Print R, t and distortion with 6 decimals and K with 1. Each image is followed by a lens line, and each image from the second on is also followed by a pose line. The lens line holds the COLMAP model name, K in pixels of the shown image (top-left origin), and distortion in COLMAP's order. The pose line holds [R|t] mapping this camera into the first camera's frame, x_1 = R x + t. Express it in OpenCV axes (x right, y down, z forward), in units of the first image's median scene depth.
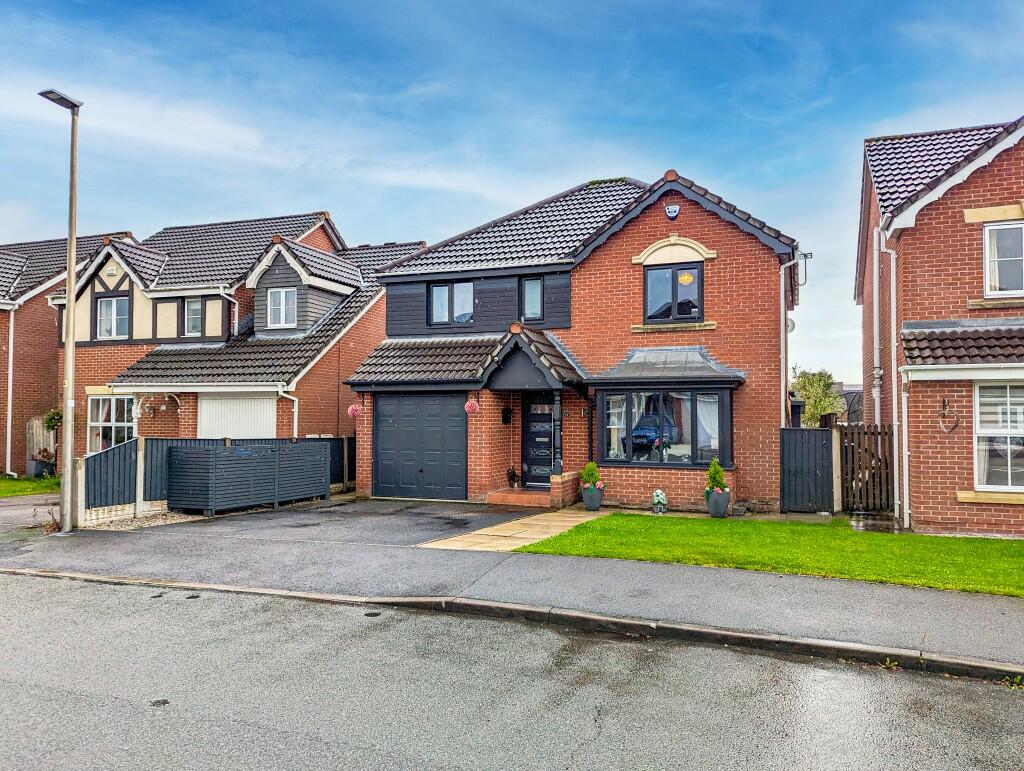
lens RADIAL K [[718.1, 0, 459.2], [0, 718.1, 394.2], [0, 0, 1]] dist [0.038880, -0.019575]
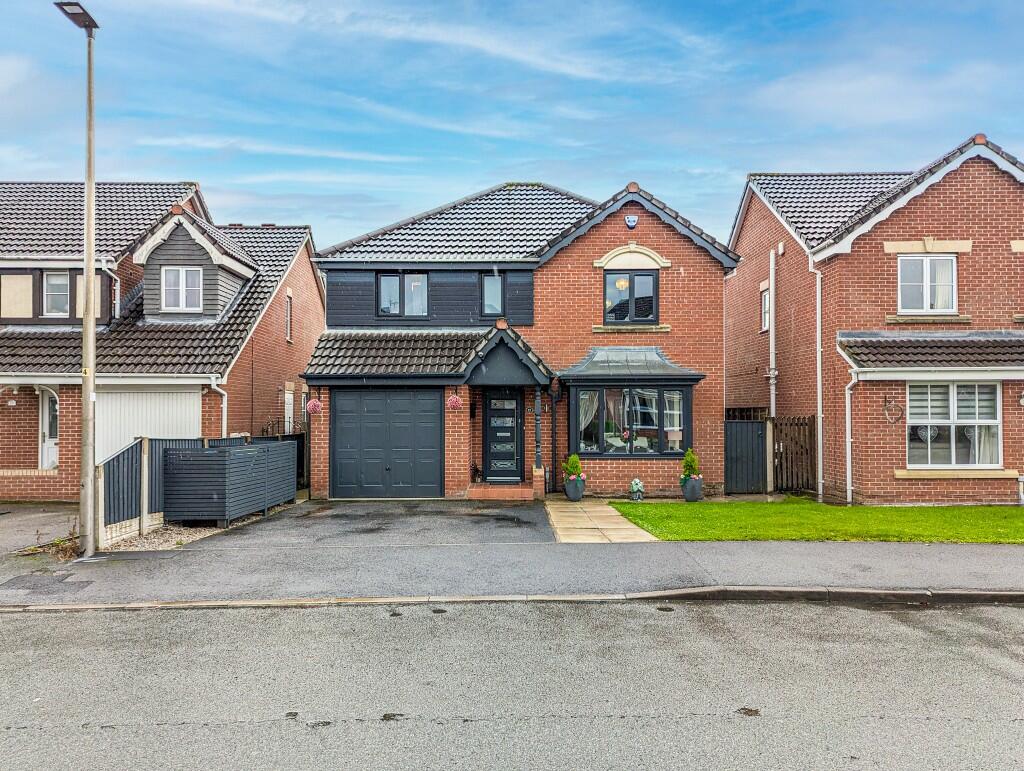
lens RADIAL K [[718.1, 0, 486.9], [0, 718.1, 397.8], [0, 0, 1]] dist [0.038880, -0.019575]
pose [[0.936757, 0.002841, 0.349970, -0.289776], [-0.006311, 0.999942, 0.008773, 0.003077], [-0.349925, -0.010427, 0.936720, 0.065927]]
